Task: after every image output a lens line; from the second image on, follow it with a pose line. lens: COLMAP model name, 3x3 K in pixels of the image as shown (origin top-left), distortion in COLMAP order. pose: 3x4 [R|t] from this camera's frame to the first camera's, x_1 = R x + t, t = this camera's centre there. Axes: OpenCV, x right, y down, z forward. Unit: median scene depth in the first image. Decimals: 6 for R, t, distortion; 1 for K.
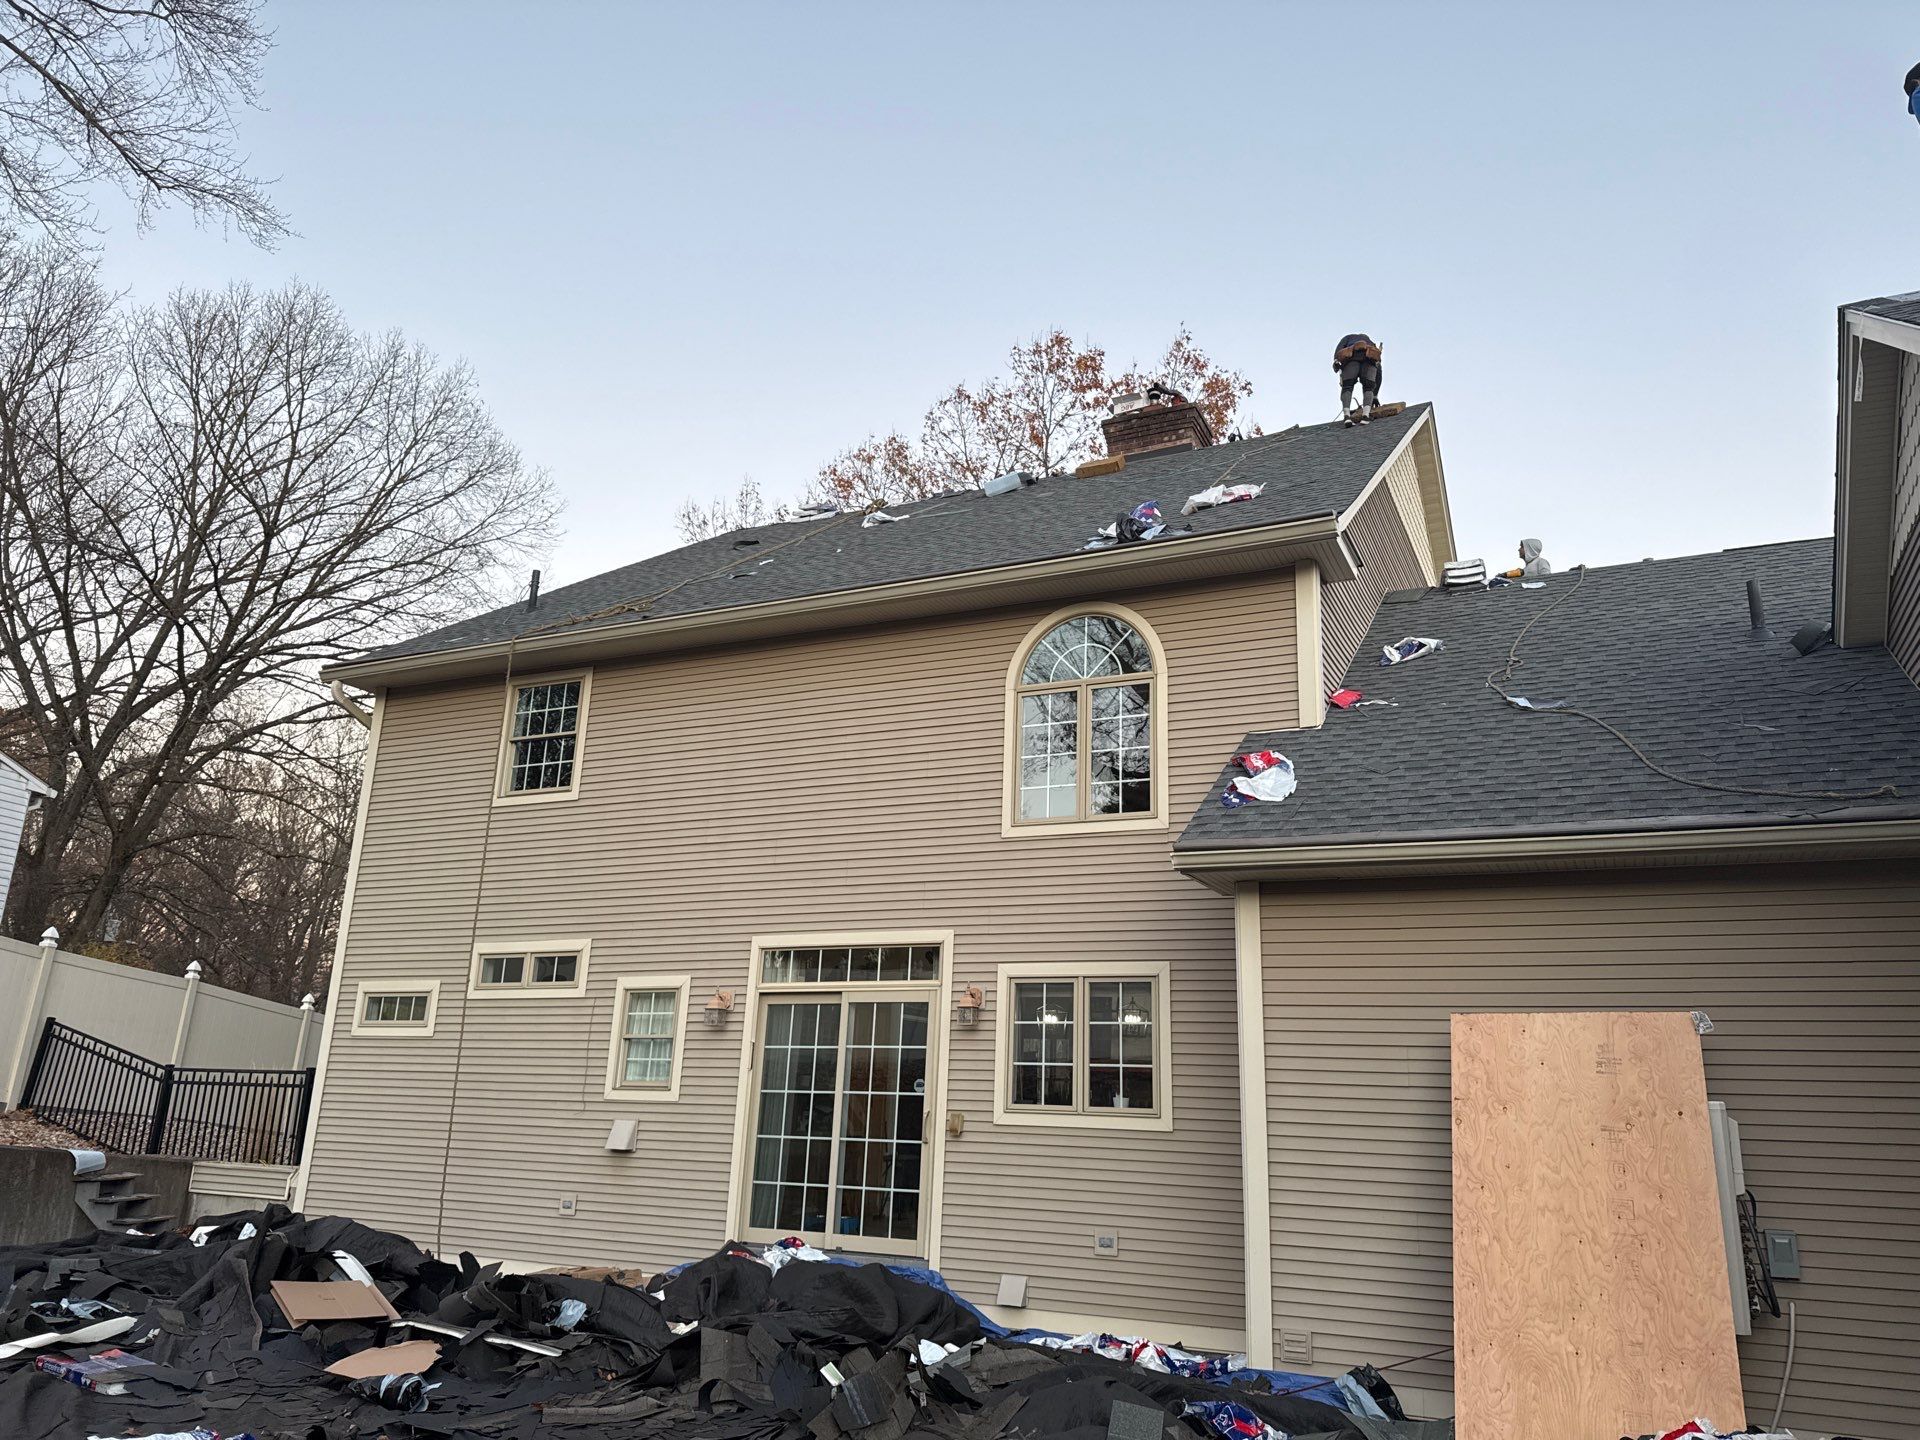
lens RADIAL K [[1332.5, 0, 993.0], [0, 1332.5, 720.8], [0, 0, 1]] dist [0.132631, -0.217962]
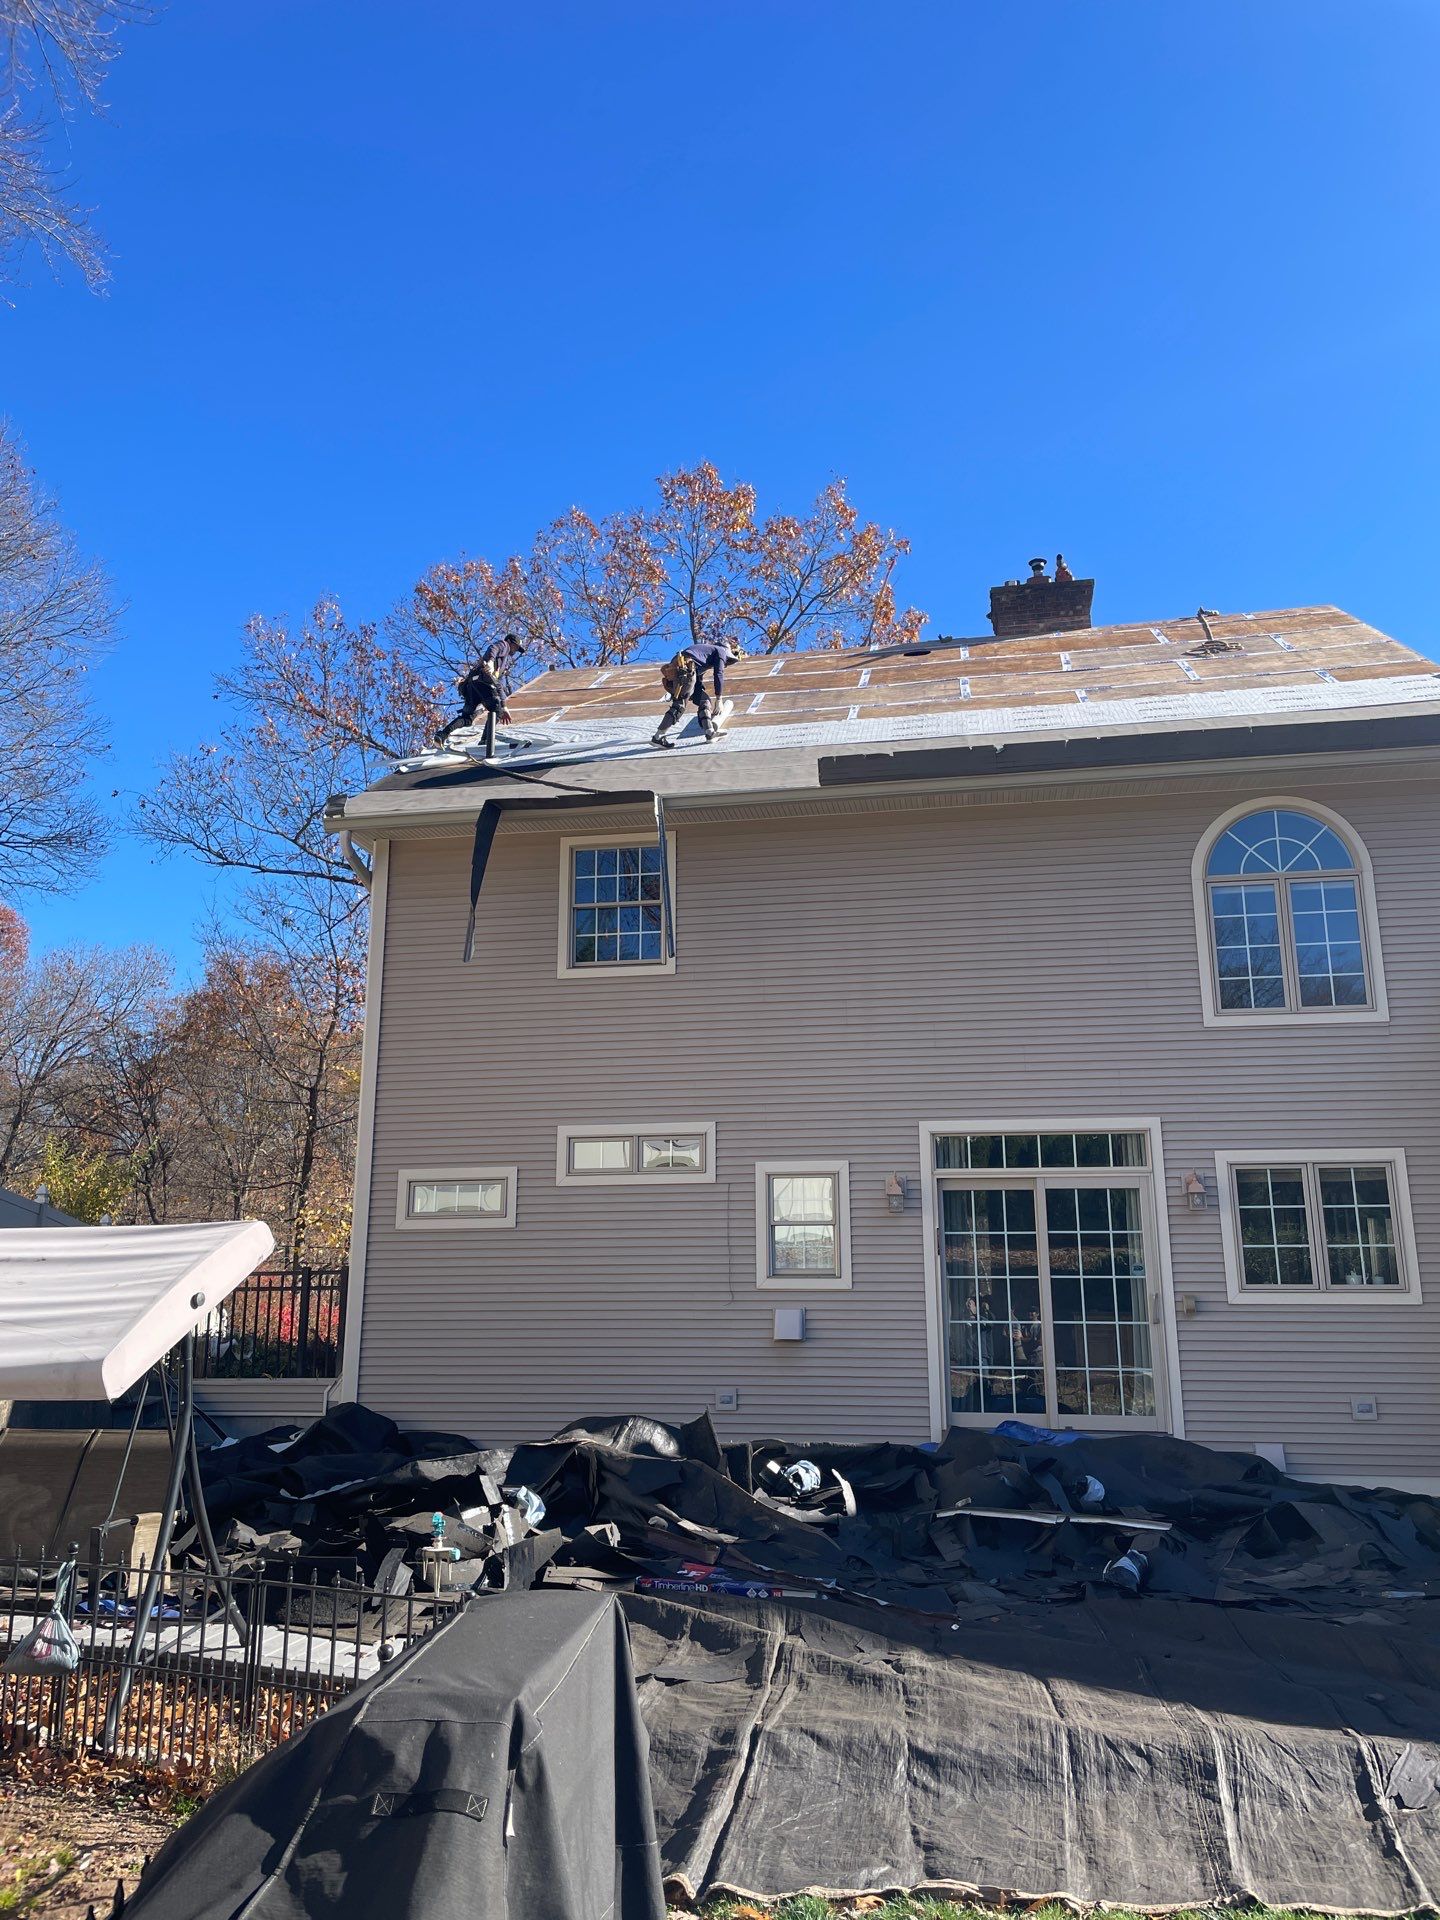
lens RADIAL K [[1451.9, 0, 720.0], [0, 1451.9, 960.0], [0, 0, 1]] dist [0.047780, -0.004177]
pose [[0.964615, 0.026415, 0.262336, -0.634249], [-0.041387, 0.997804, 0.051710, -0.005132], [-0.260394, -0.060737, 0.963590, 0.032179]]
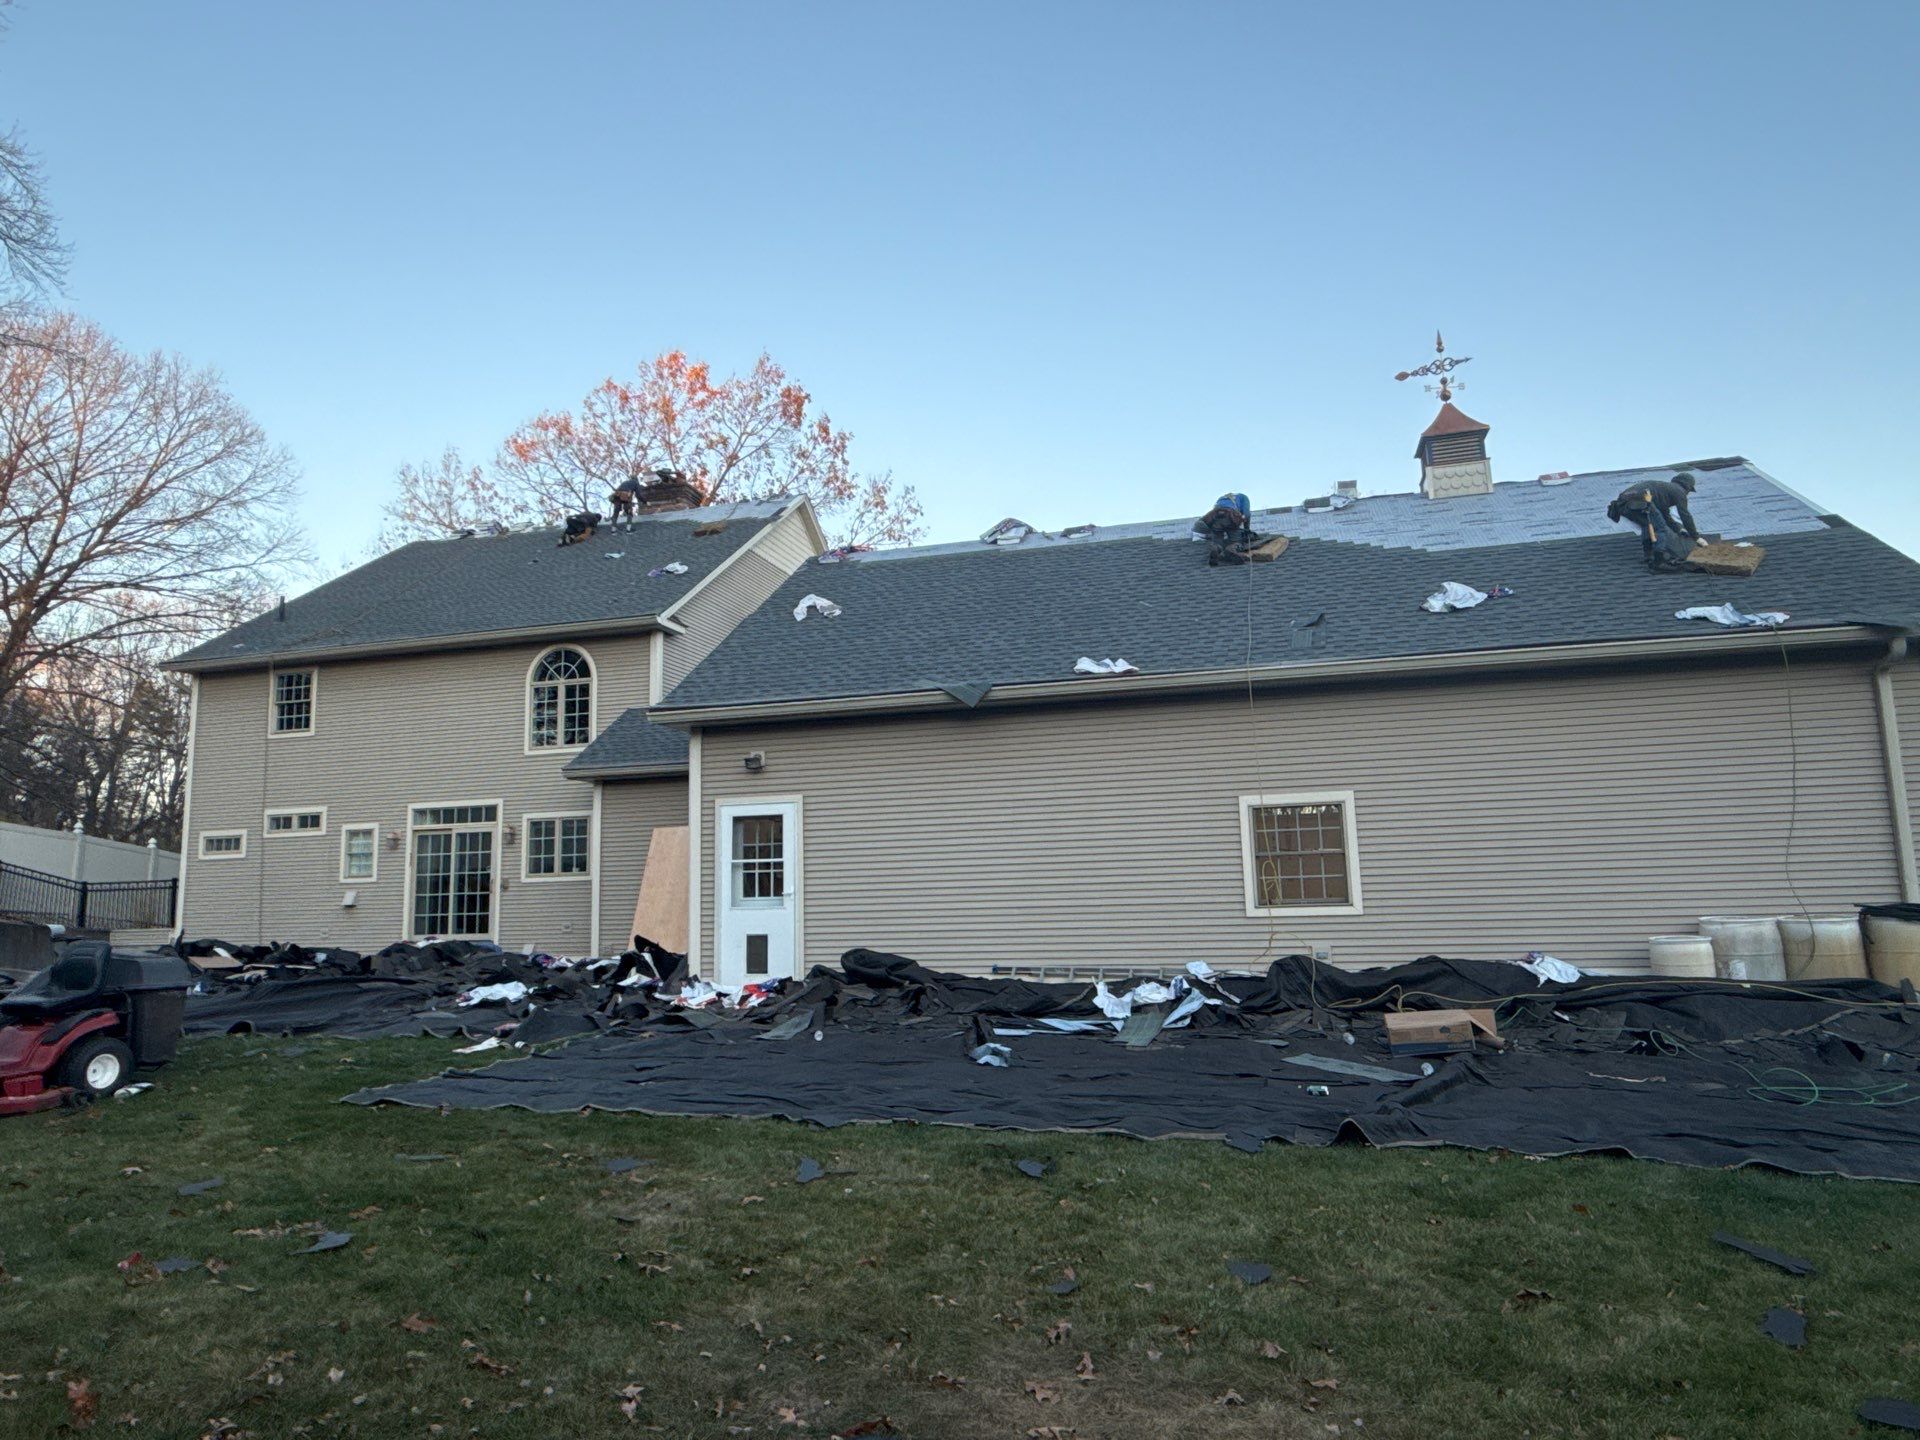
lens RADIAL K [[1168.3, 0, 960.0], [0, 1168.3, 720.0], [0, 0, 1]] dist [0.000182, -0.000724]
pose [[0.982875, -0.031383, 0.181583, 0.353325], [0.007383, 0.991307, 0.131362, -0.209193], [-0.184127, -0.127771, 0.974562, -0.948721]]
